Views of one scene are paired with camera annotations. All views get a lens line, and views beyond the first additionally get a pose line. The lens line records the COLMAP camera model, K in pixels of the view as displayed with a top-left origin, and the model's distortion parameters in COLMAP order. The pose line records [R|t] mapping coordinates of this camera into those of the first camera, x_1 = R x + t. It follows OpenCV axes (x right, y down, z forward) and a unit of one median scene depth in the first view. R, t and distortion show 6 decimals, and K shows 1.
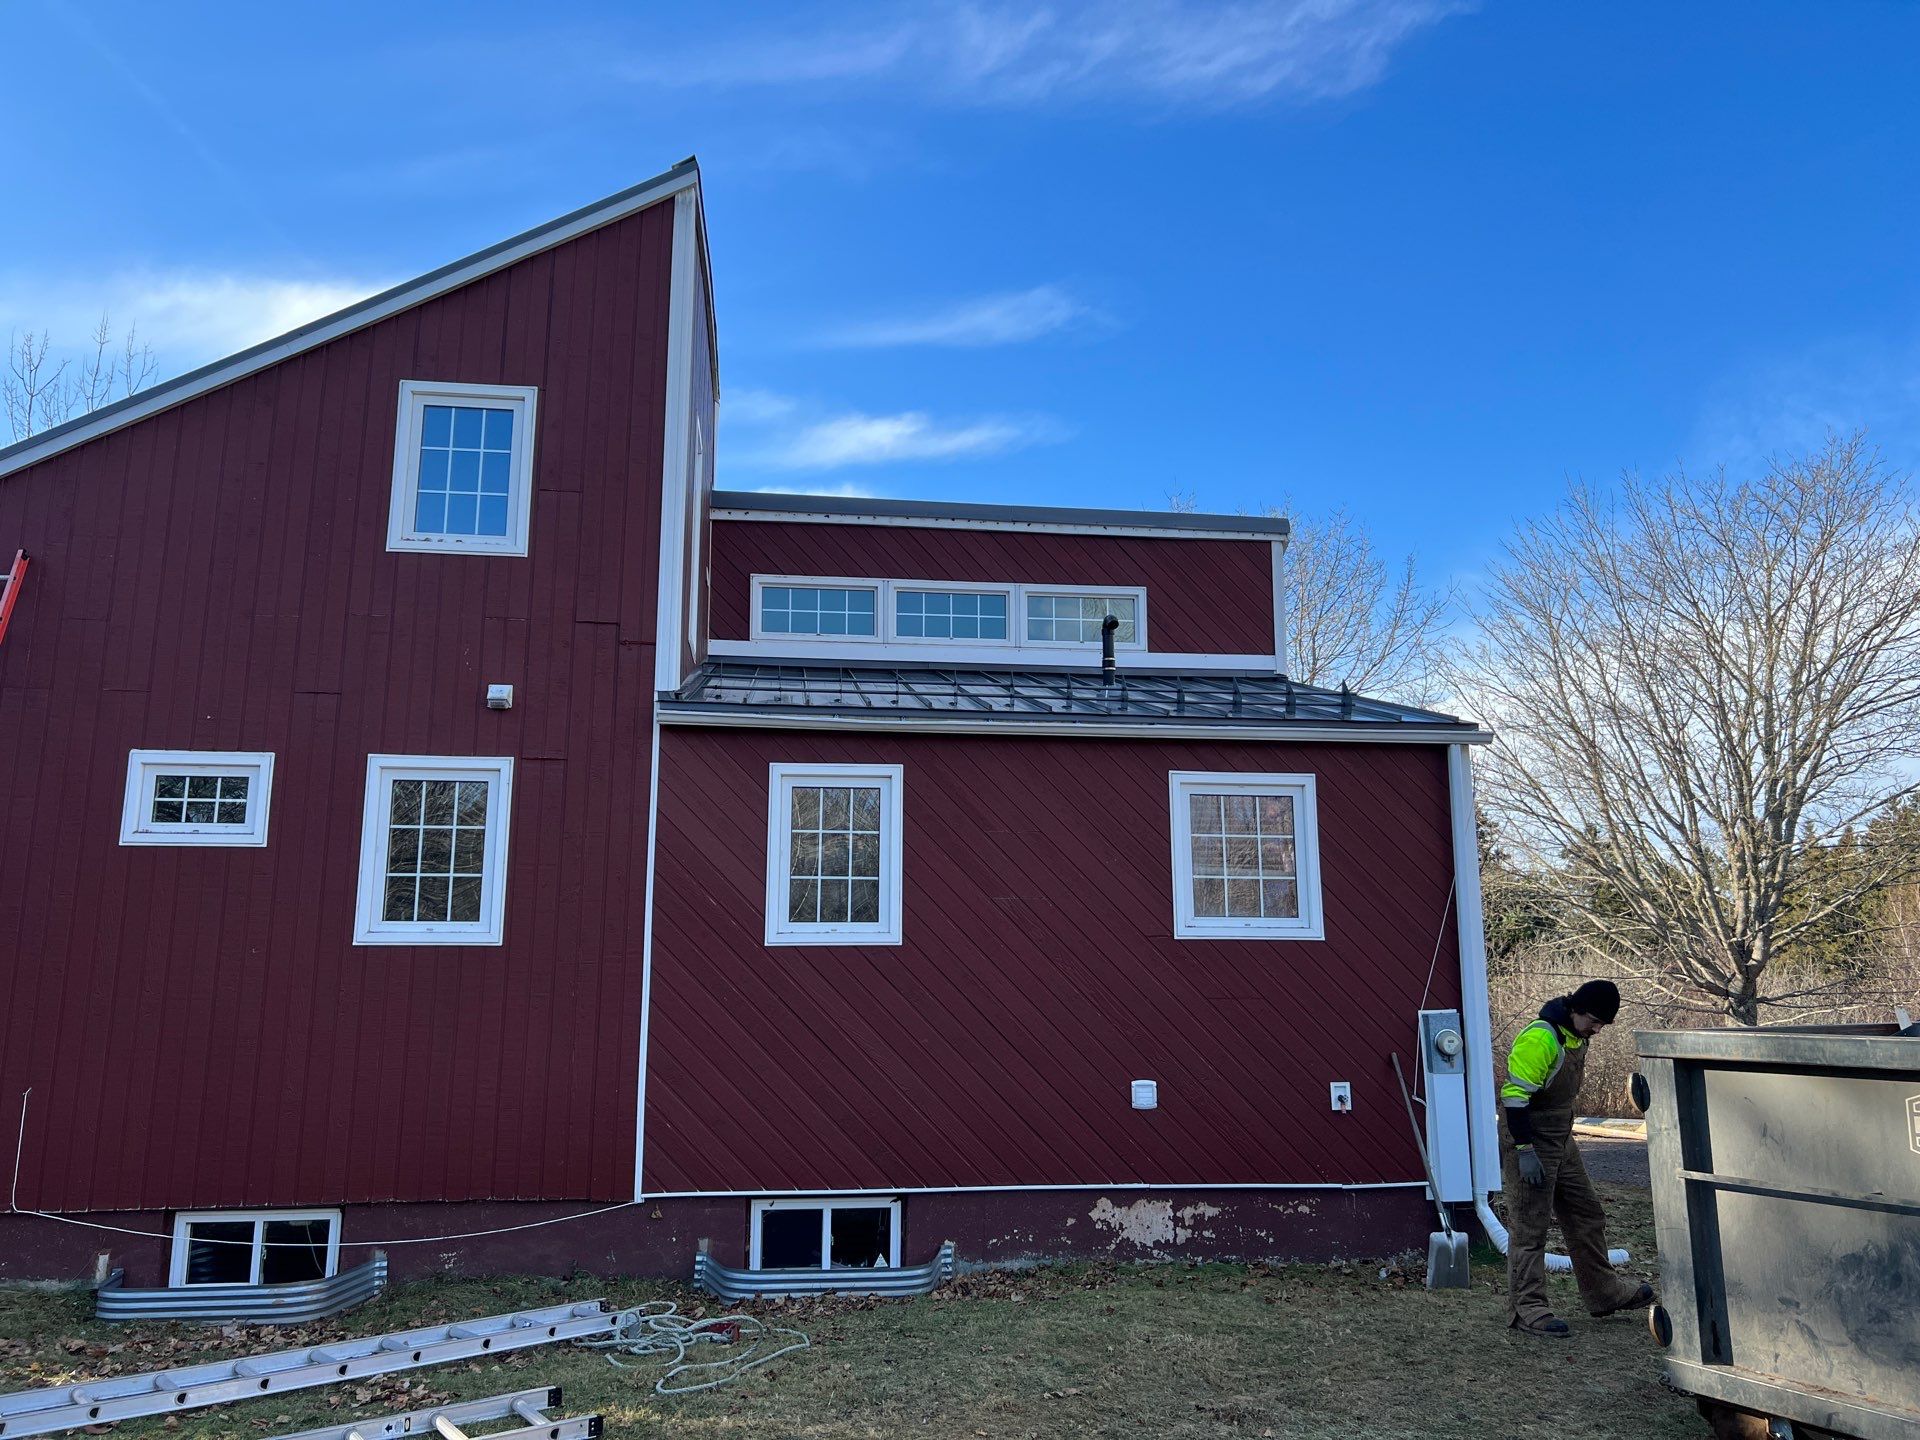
lens RADIAL K [[1441.0, 0, 954.7], [0, 1441.0, 727.4], [0, 0, 1]] dist [0.044400, -0.043634]
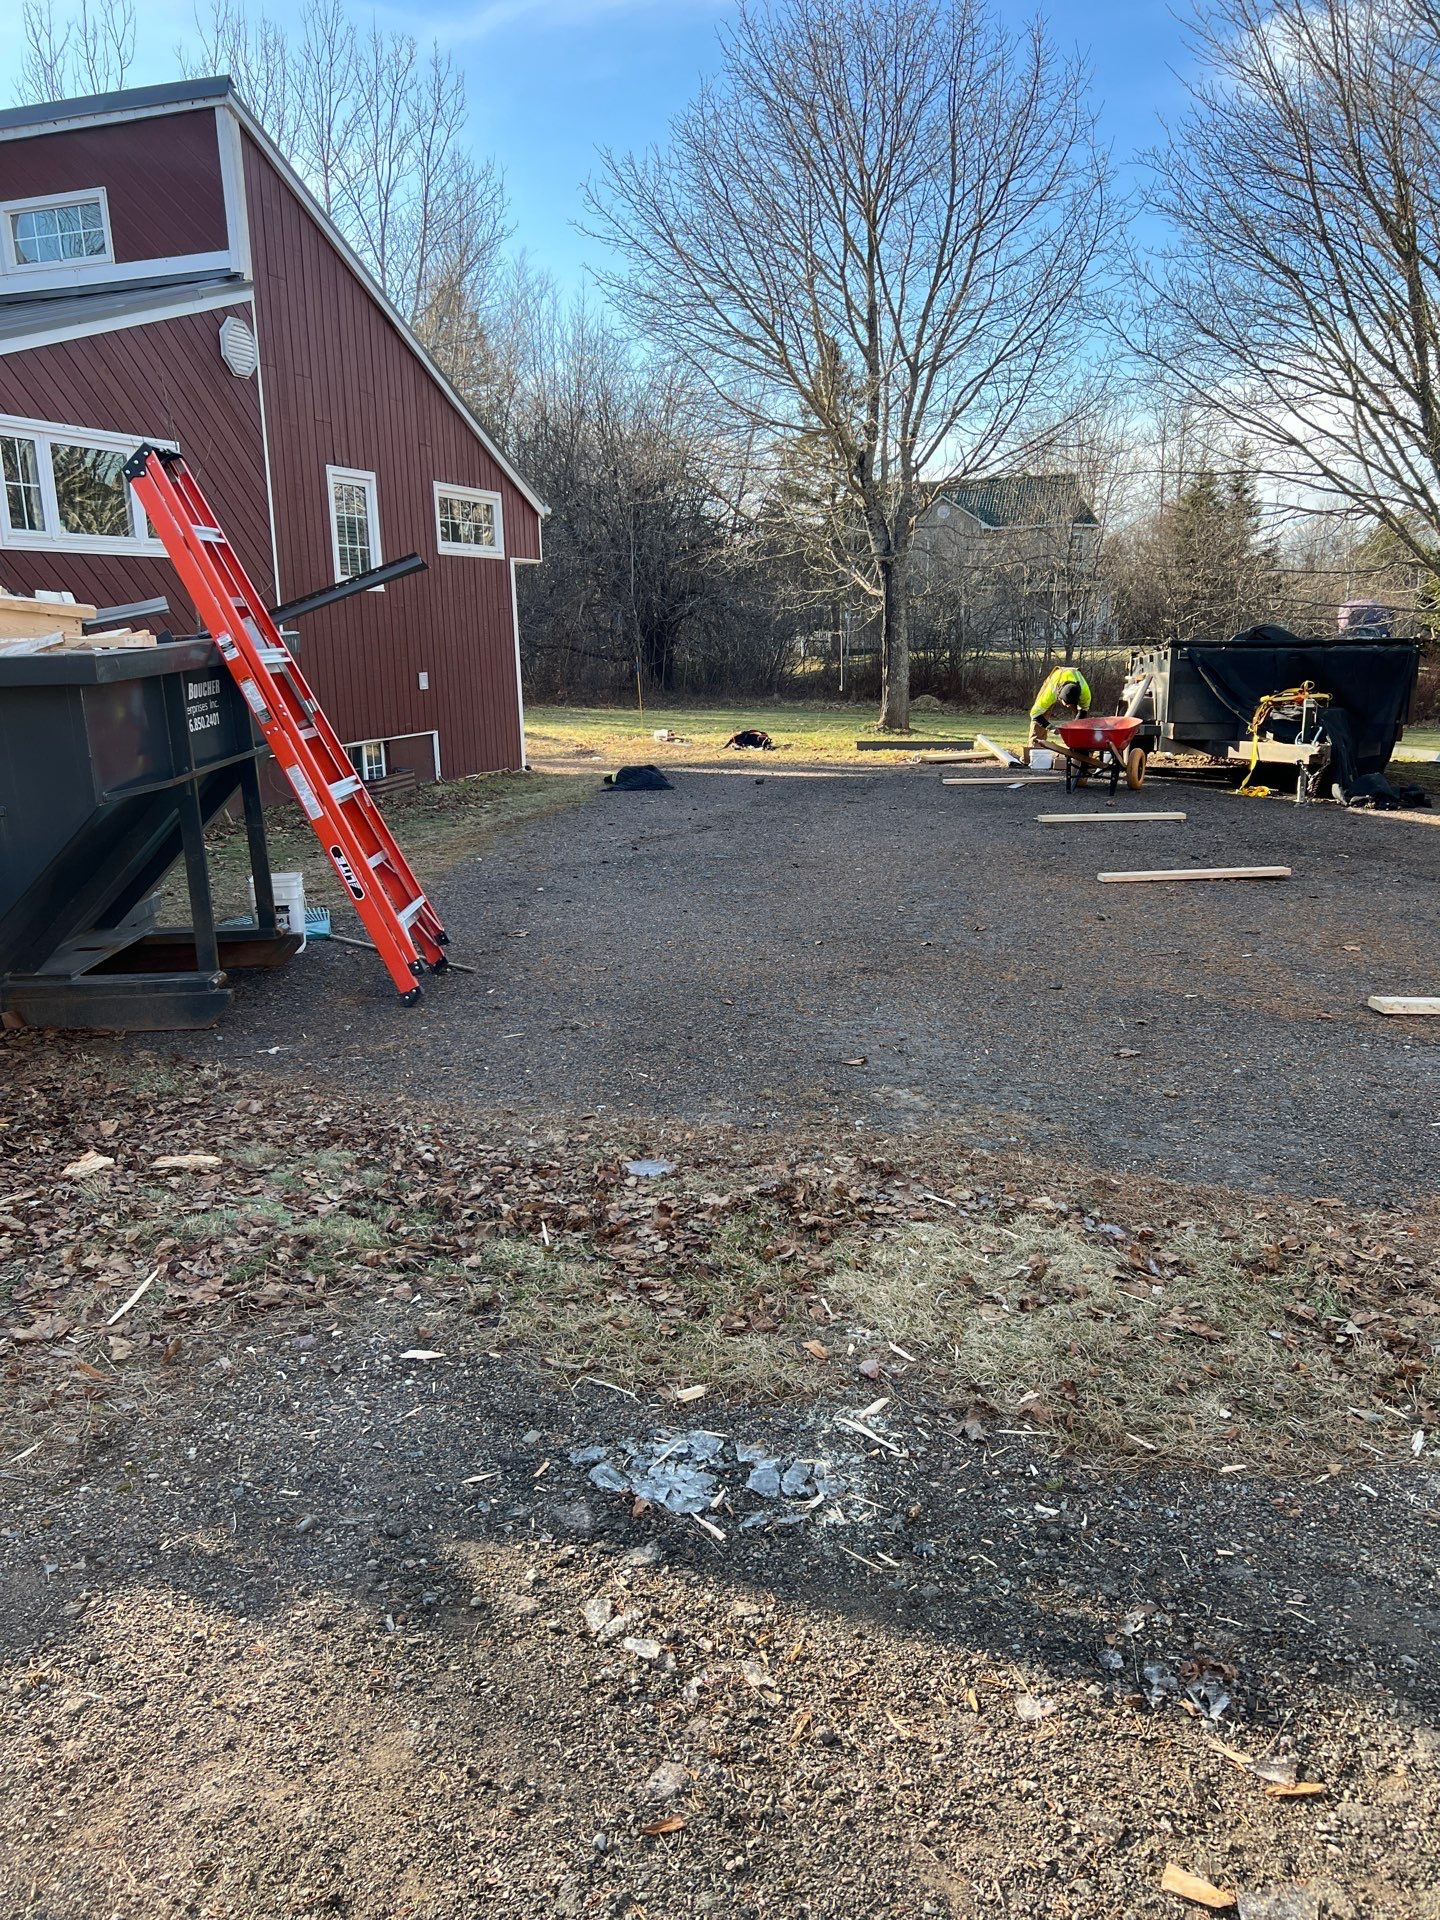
lens RADIAL K [[1441.0, 0, 715.2], [0, 1441.0, 962.8], [0, 0, 1]] dist [0.044400, -0.043634]
pose [[0.900140, 0.082633, -0.427692, 1.367917], [0.101667, 0.914873, 0.390732, 0.051094], [0.423571, -0.395195, 0.815113, 0.274106]]
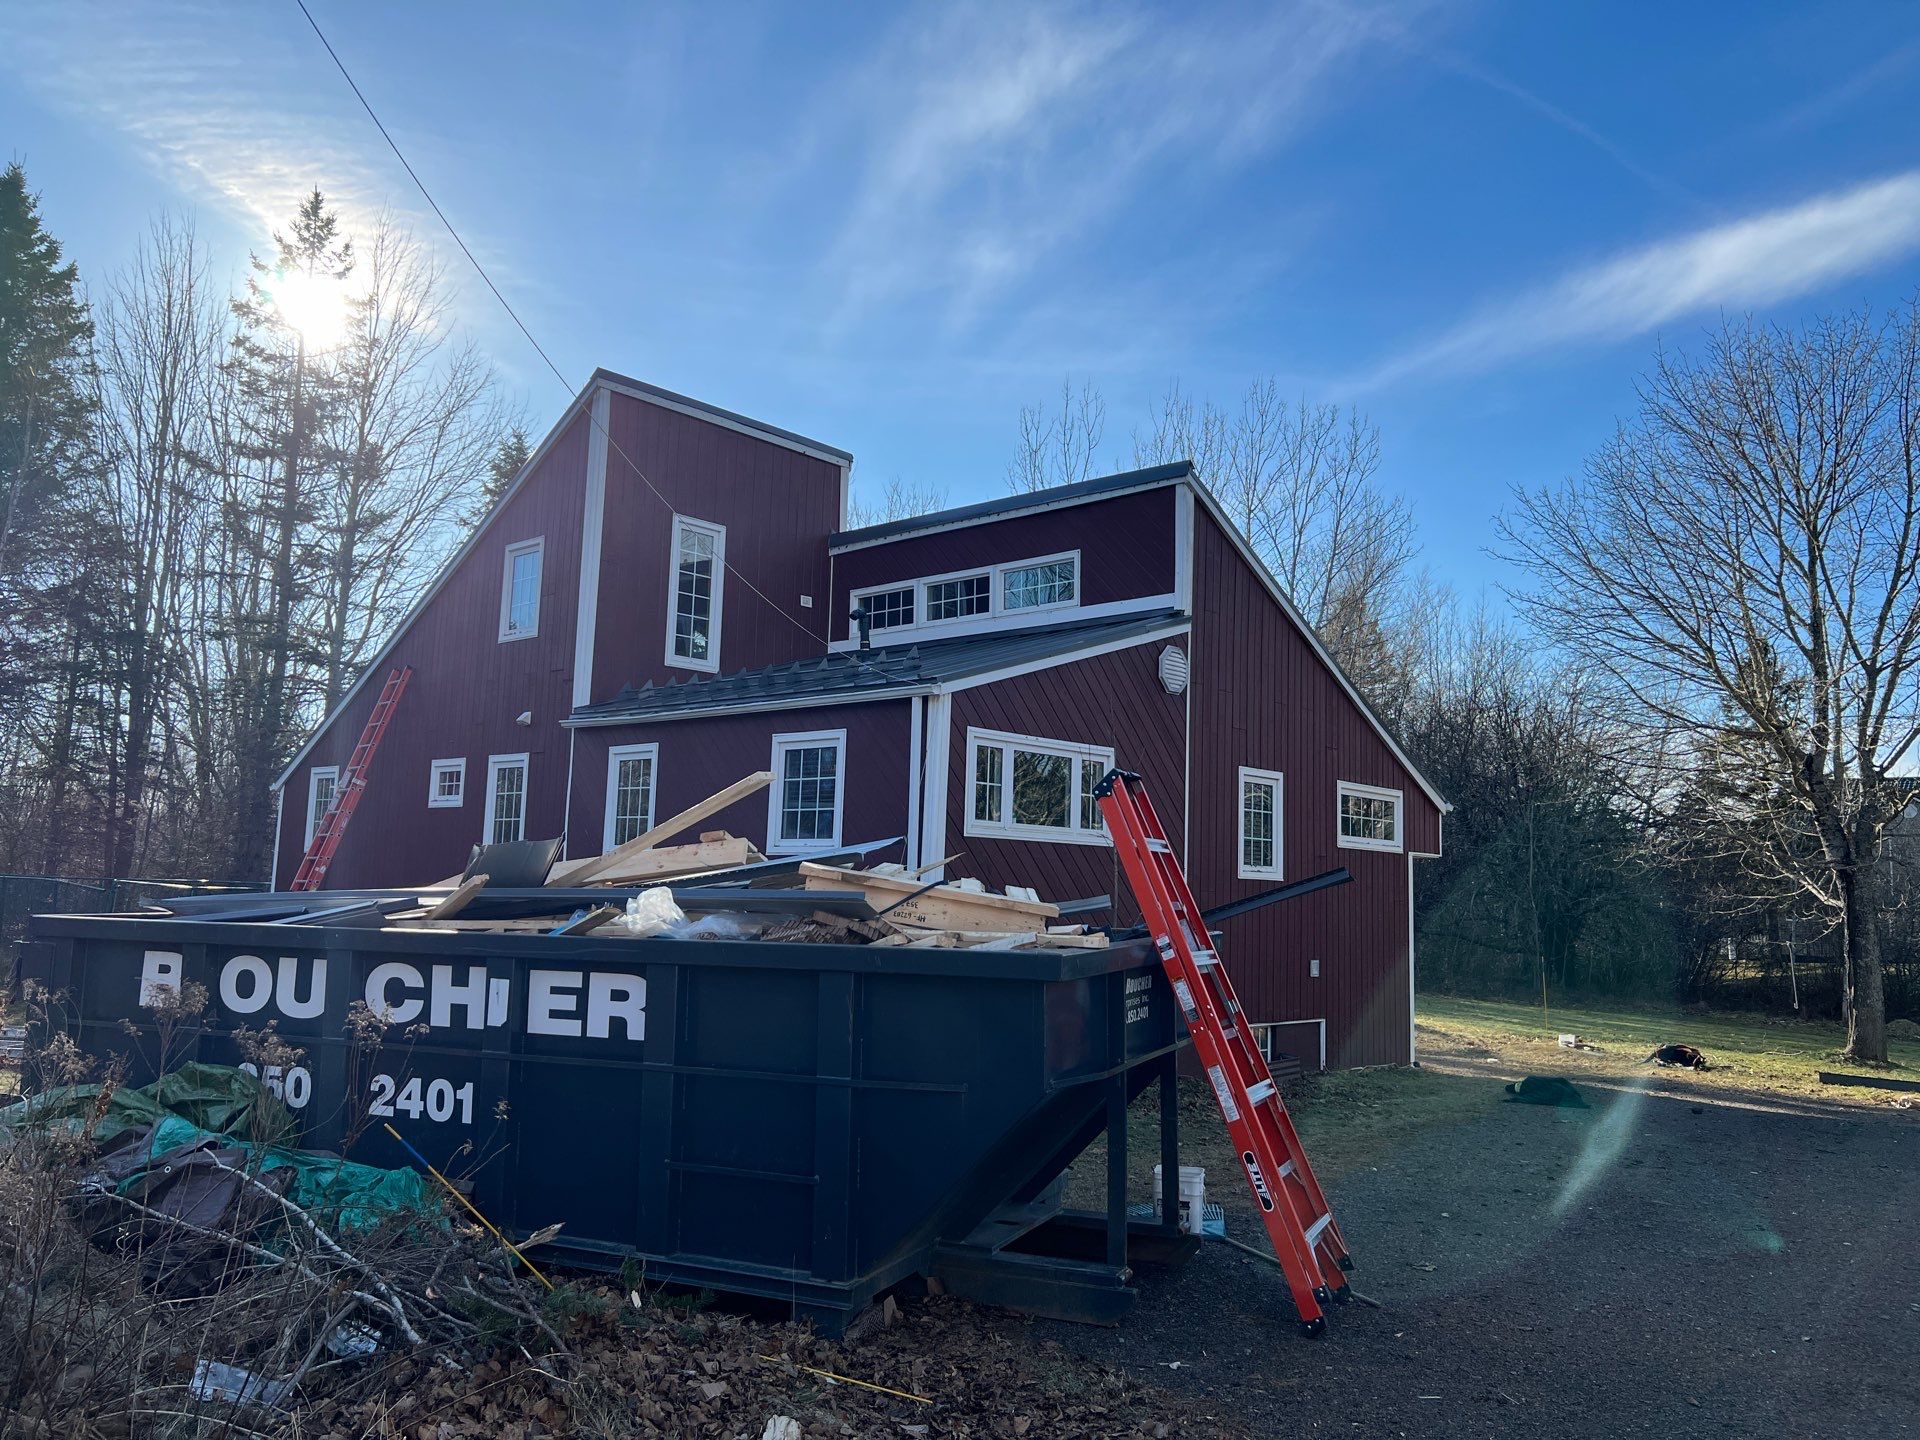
lens RADIAL K [[1441.0, 0, 960.9], [0, 1441.0, 717.6], [0, 0, 1]] dist [0.044400, -0.043634]
pose [[0.641706, -0.070317, -0.763721, 1.360867], [0.112287, 0.993672, 0.002858, 0.031648], [0.758687, -0.087590, 0.645541, 0.253210]]
